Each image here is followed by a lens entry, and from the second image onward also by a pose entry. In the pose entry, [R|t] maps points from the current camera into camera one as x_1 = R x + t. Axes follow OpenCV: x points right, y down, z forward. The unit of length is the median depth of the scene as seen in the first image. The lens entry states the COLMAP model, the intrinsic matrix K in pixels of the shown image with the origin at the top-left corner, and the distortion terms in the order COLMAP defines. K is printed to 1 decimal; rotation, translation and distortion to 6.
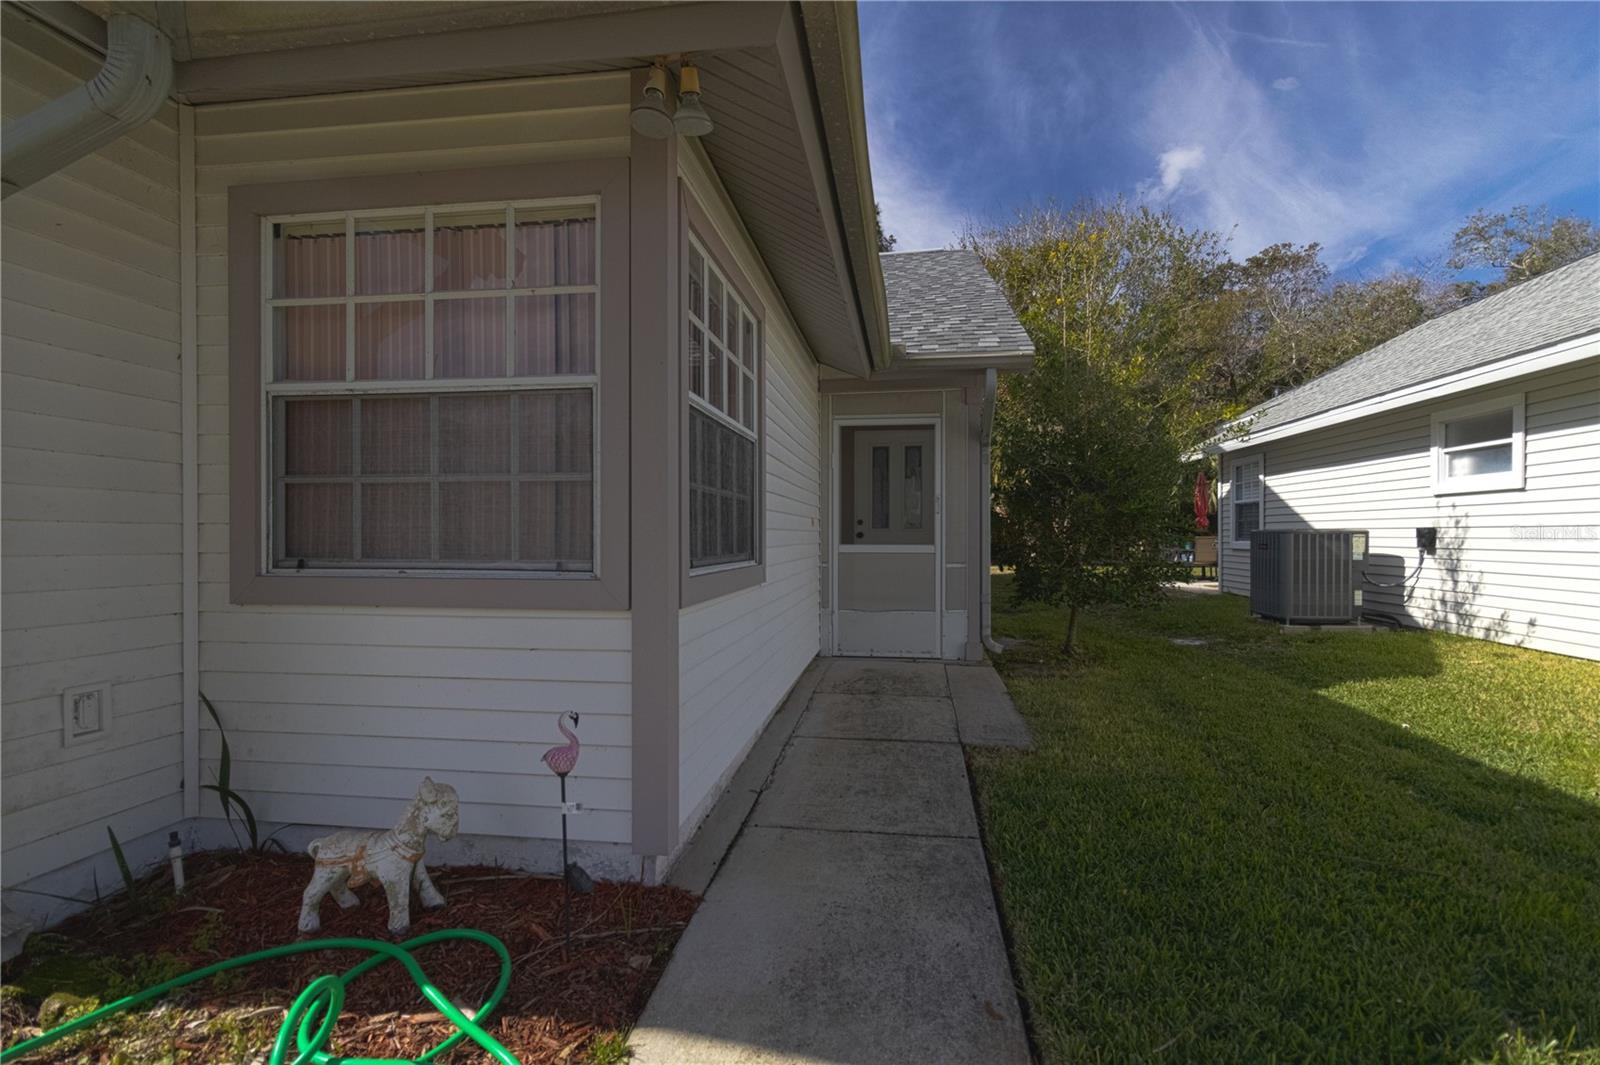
lens RADIAL K [[740.8, 0, 803.9], [0, 740.8, 543.3], [0, 0, 1]] dist [-0.001693, -0.000337]
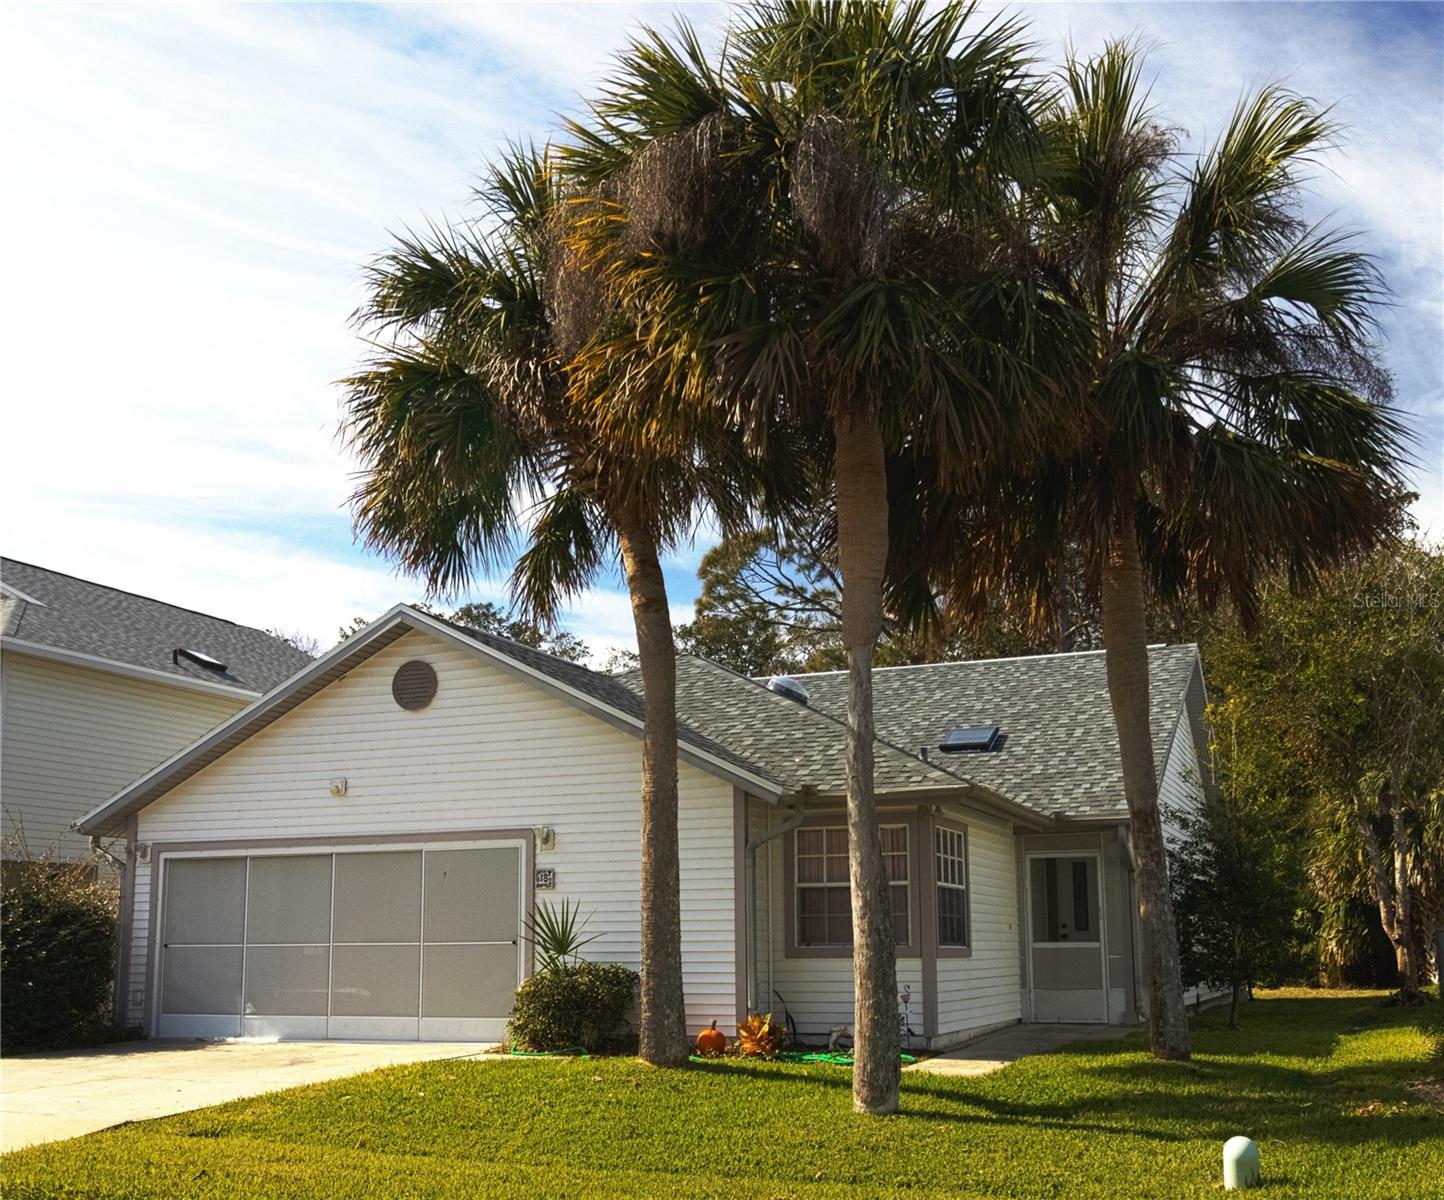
lens RADIAL K [[1789.3, 0, 722.0], [0, 1789.3, 600.0], [0, 0, 1]] dist [-0.000658, -0.000713]
pose [[0.972158, -0.050807, -0.228754, 0.264730], [0.003266, 0.979055, -0.203571, 0.051174], [0.234306, 0.197156, 0.951961, -2.354240]]
